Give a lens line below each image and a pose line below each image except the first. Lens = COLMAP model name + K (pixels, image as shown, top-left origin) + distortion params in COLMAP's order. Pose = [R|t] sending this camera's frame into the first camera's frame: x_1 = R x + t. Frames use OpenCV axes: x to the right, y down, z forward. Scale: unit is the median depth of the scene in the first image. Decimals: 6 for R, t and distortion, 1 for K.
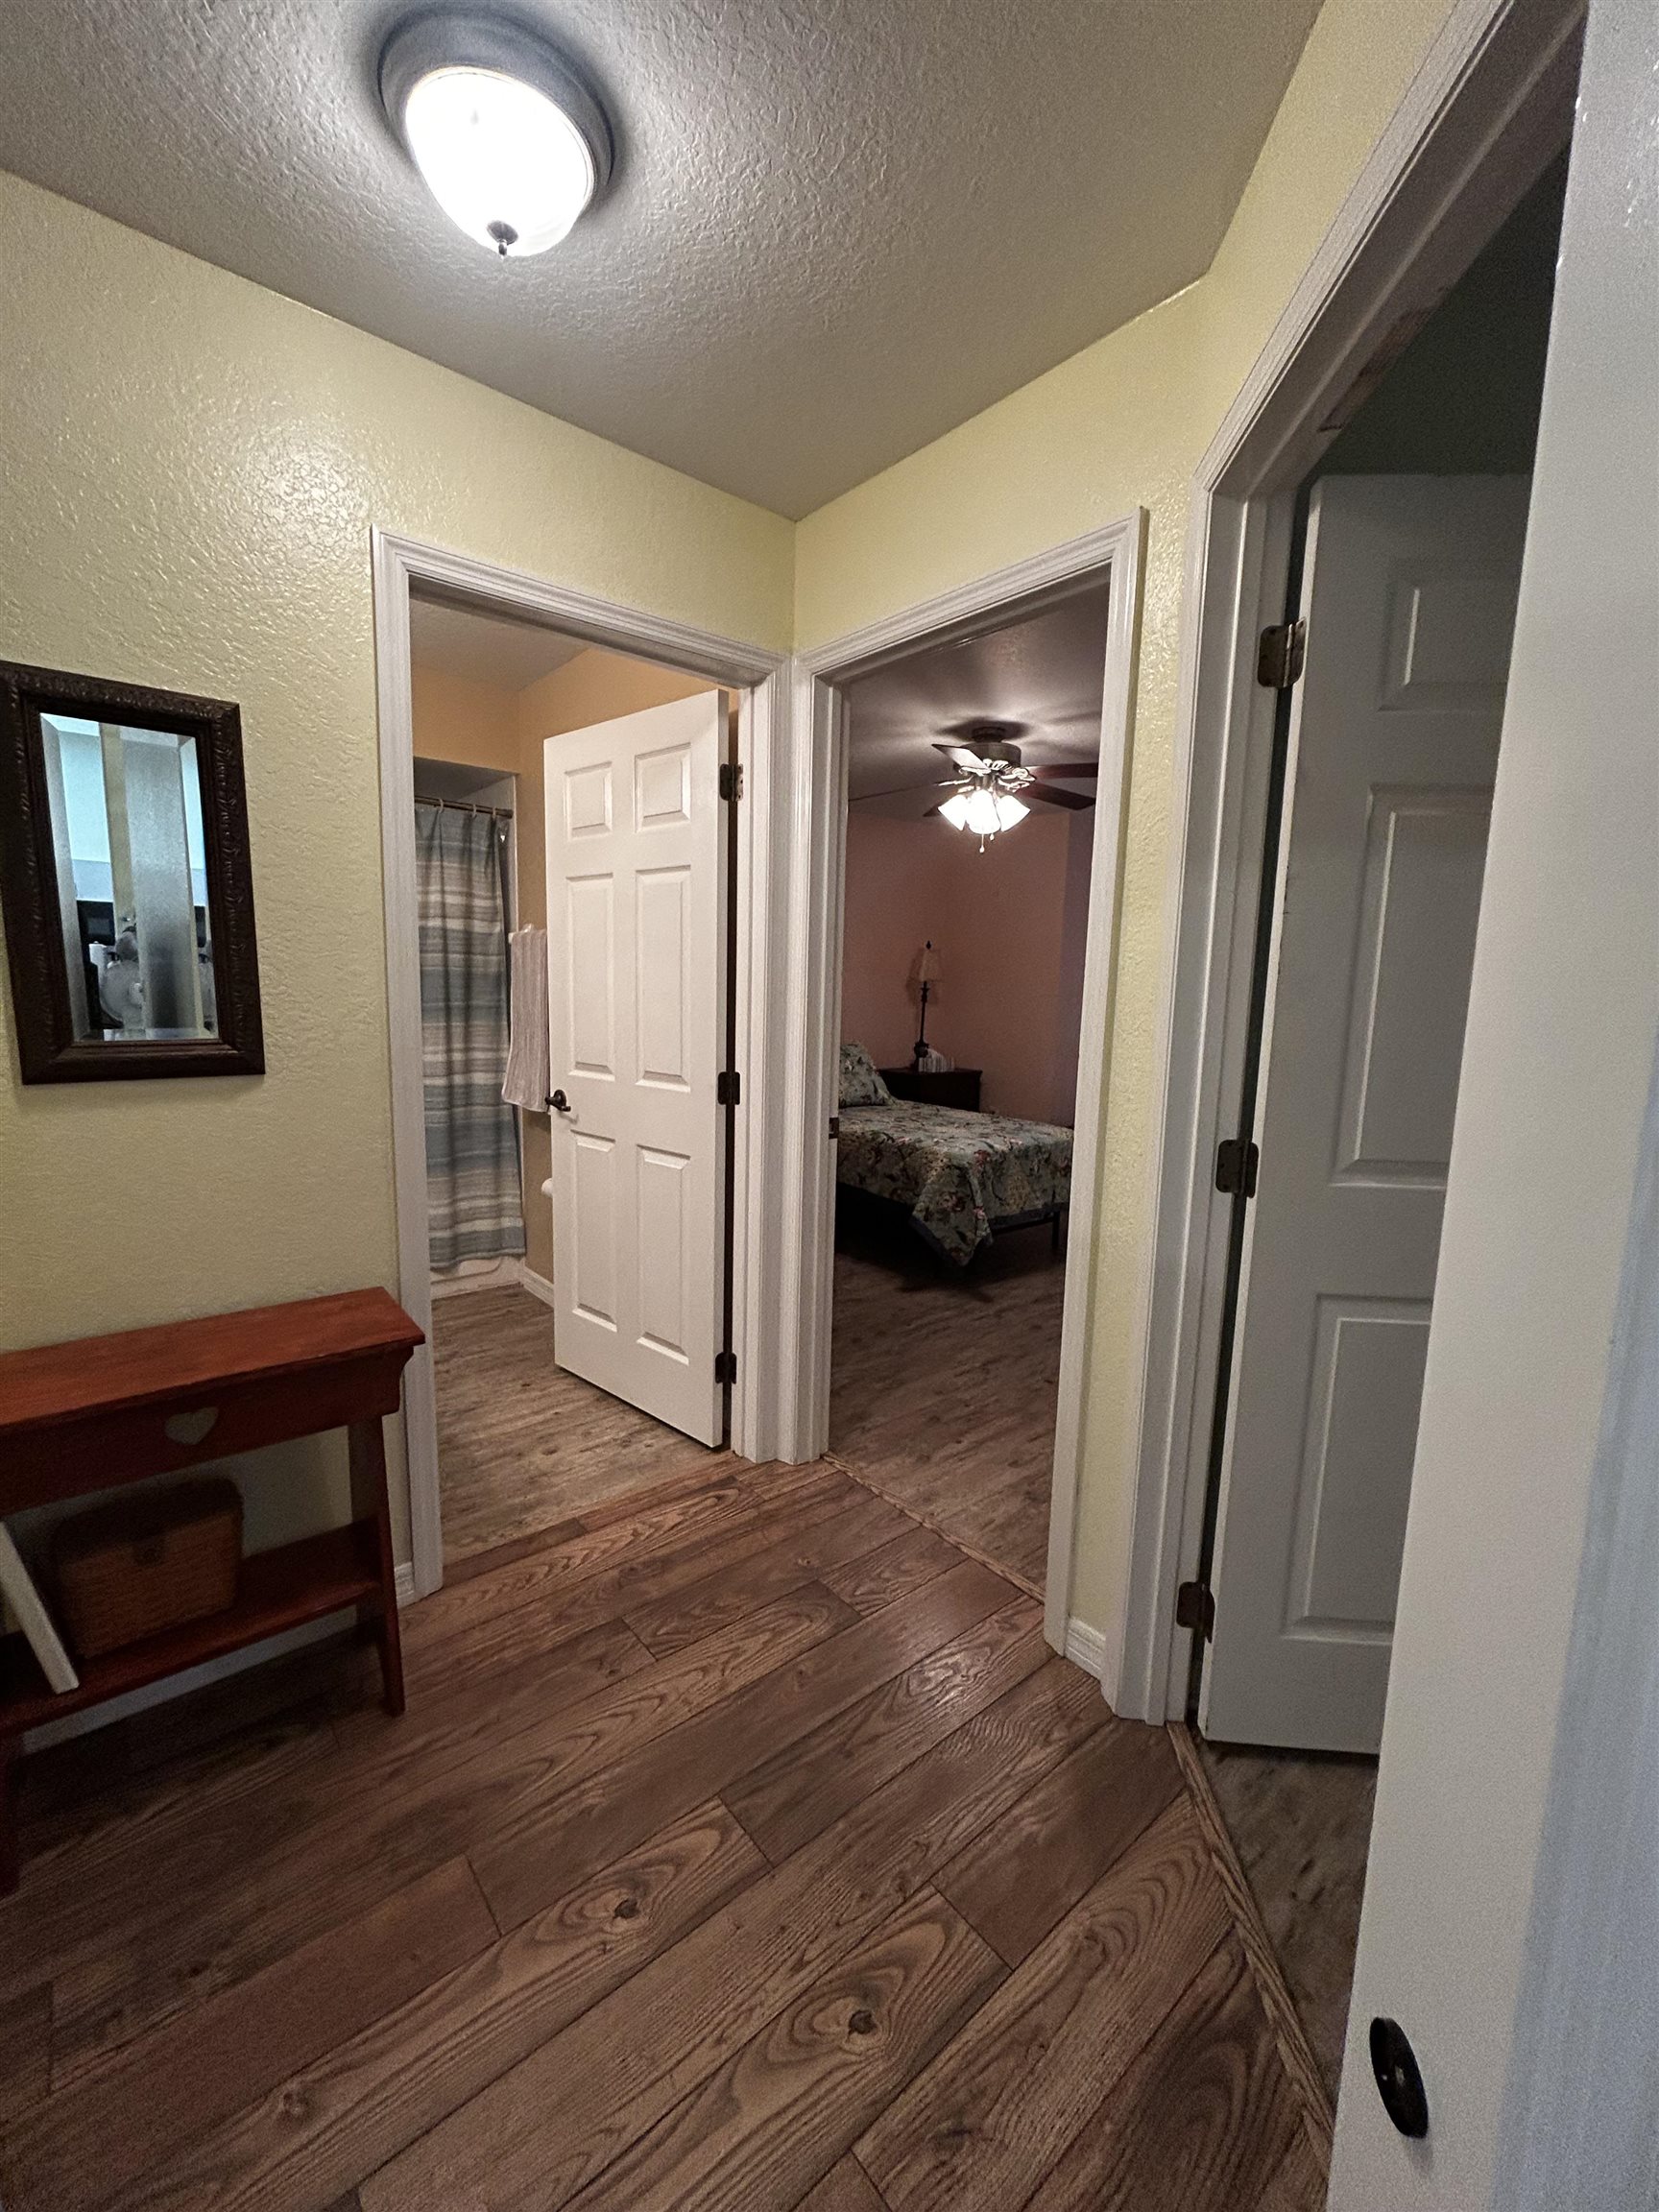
lens RADIAL K [[892.4, 0, 829.5], [0, 892.4, 1106.0], [0, 0, 1]] dist [-0.000390, -0.000230]
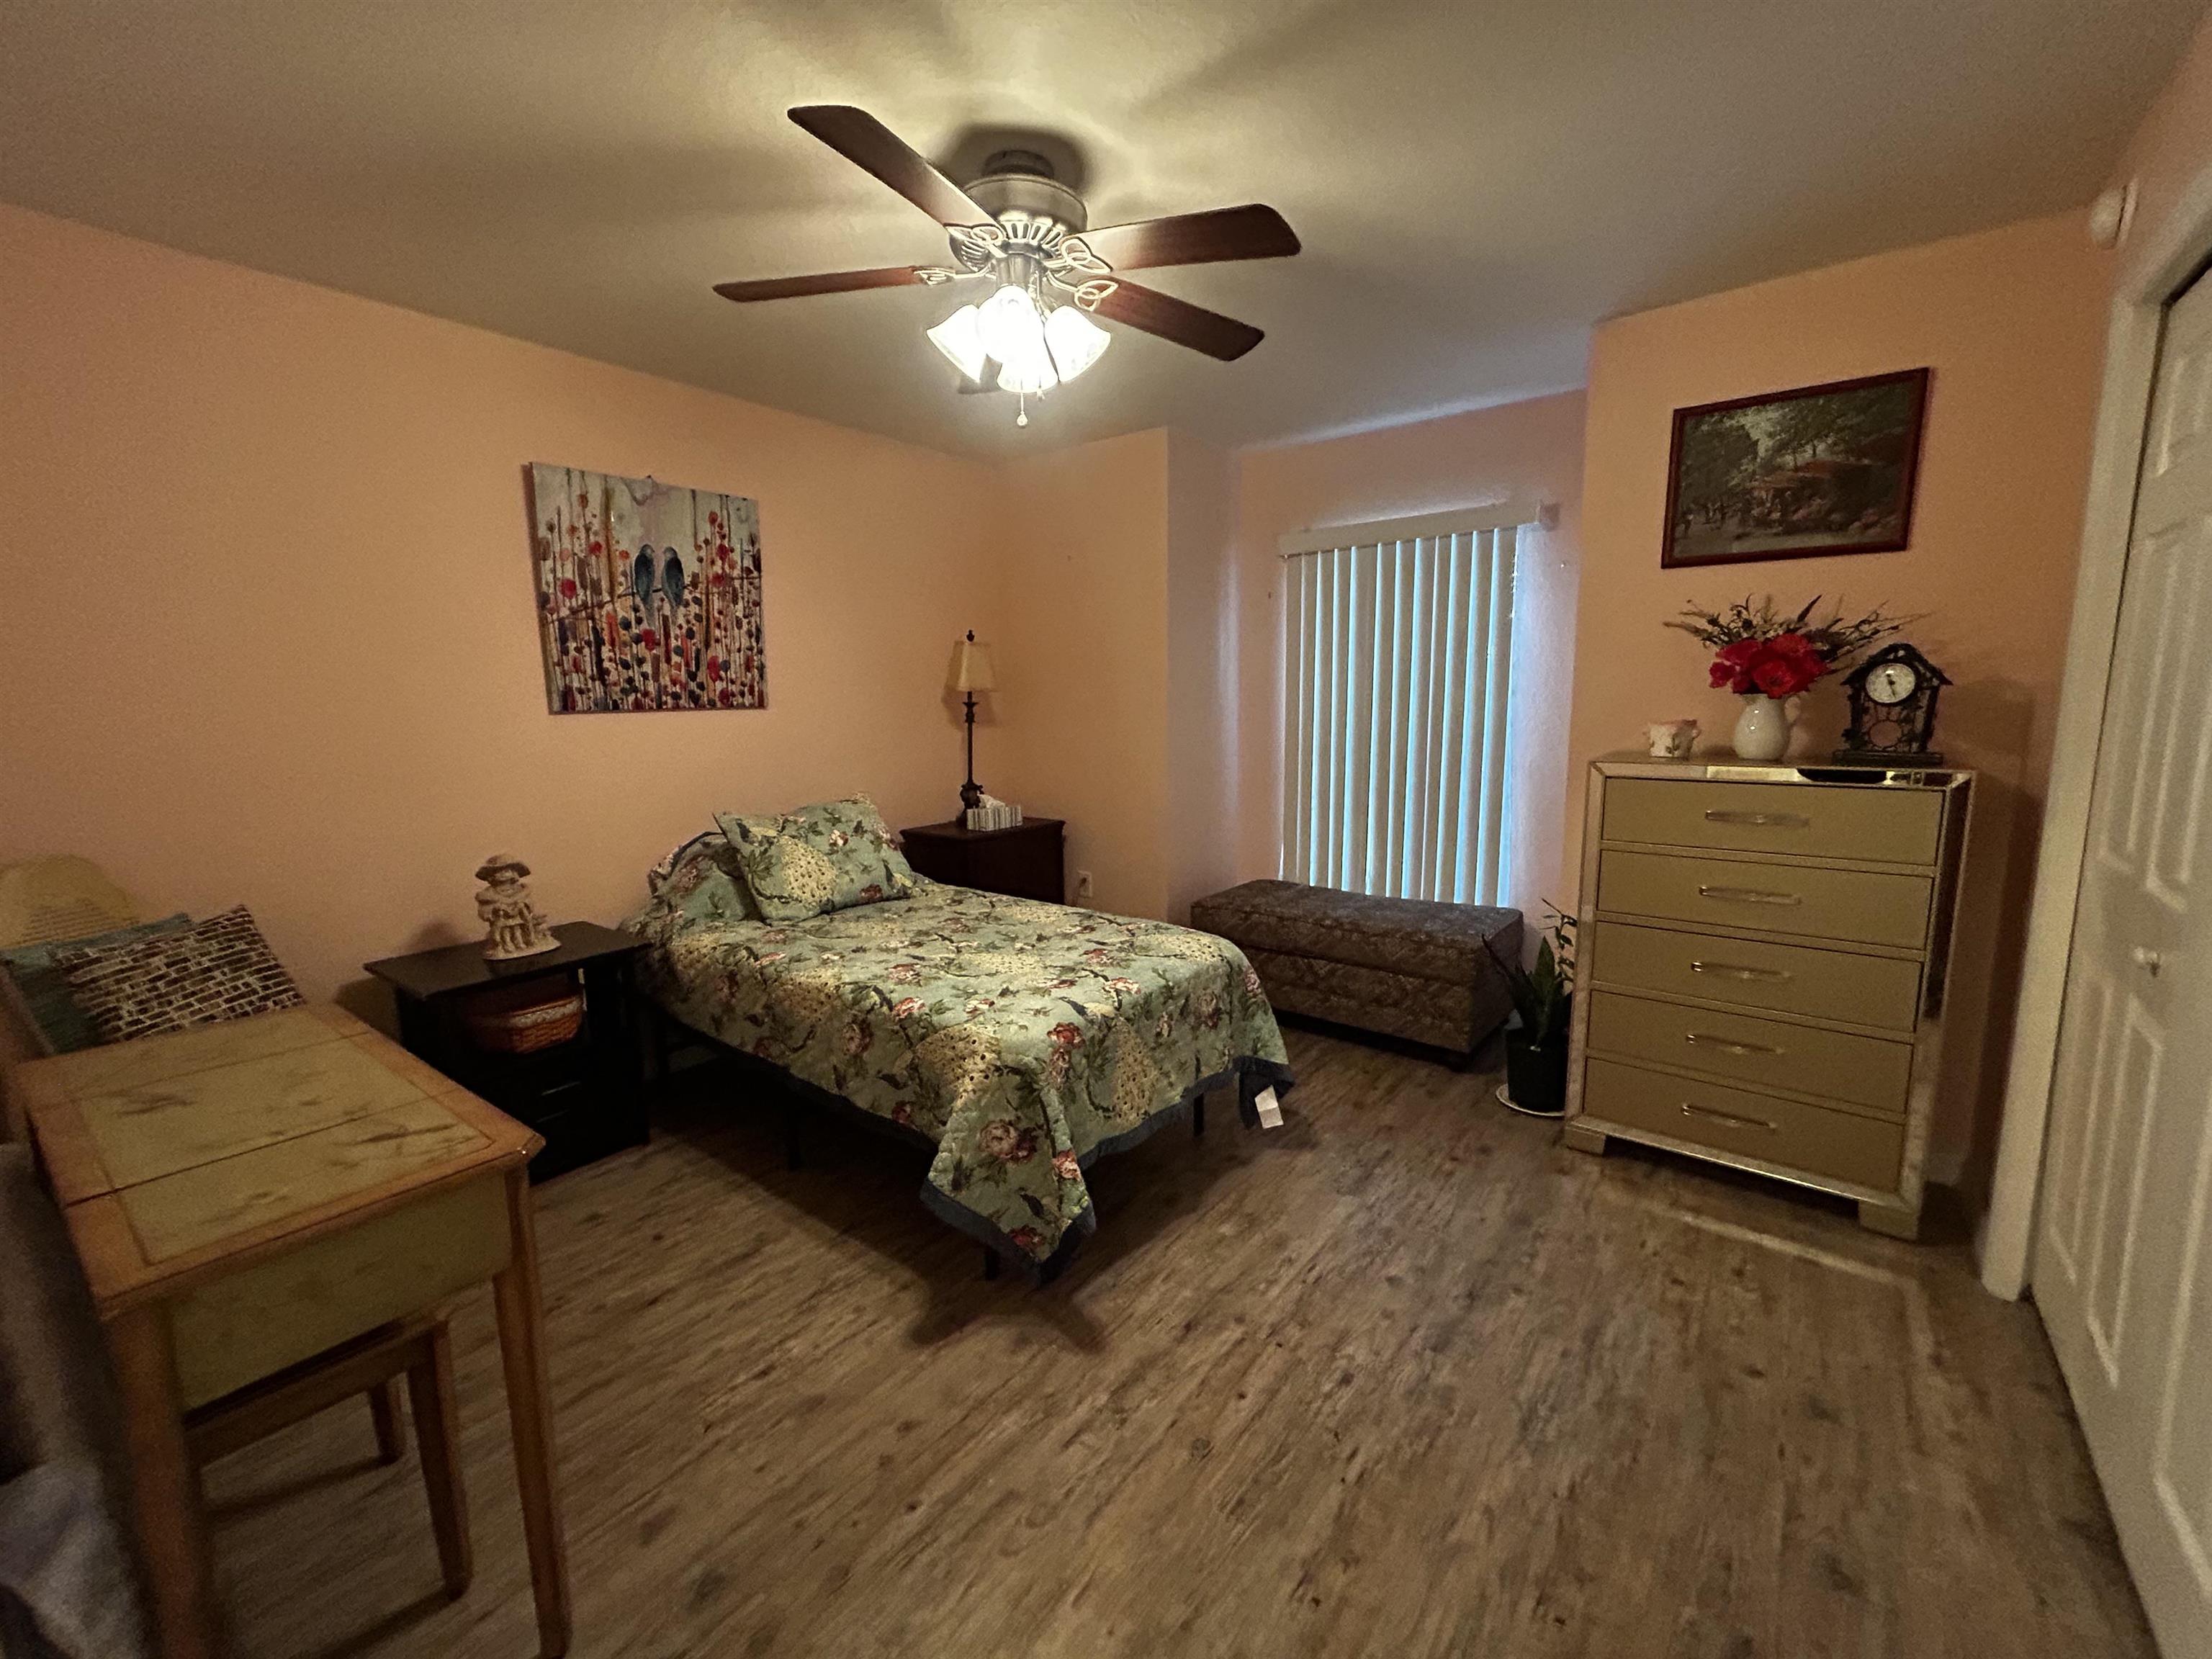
lens RADIAL K [[892.4, 0, 1112.7], [0, 892.4, 825.4], [0, 0, 1]] dist [-0.000390, -0.000230]
pose [[0.976220, -0.066647, 0.206283, 0.098392], [0.064495, 0.997771, 0.017146, -0.066300], [-0.206965, -0.003435, 0.978342, 0.486010]]
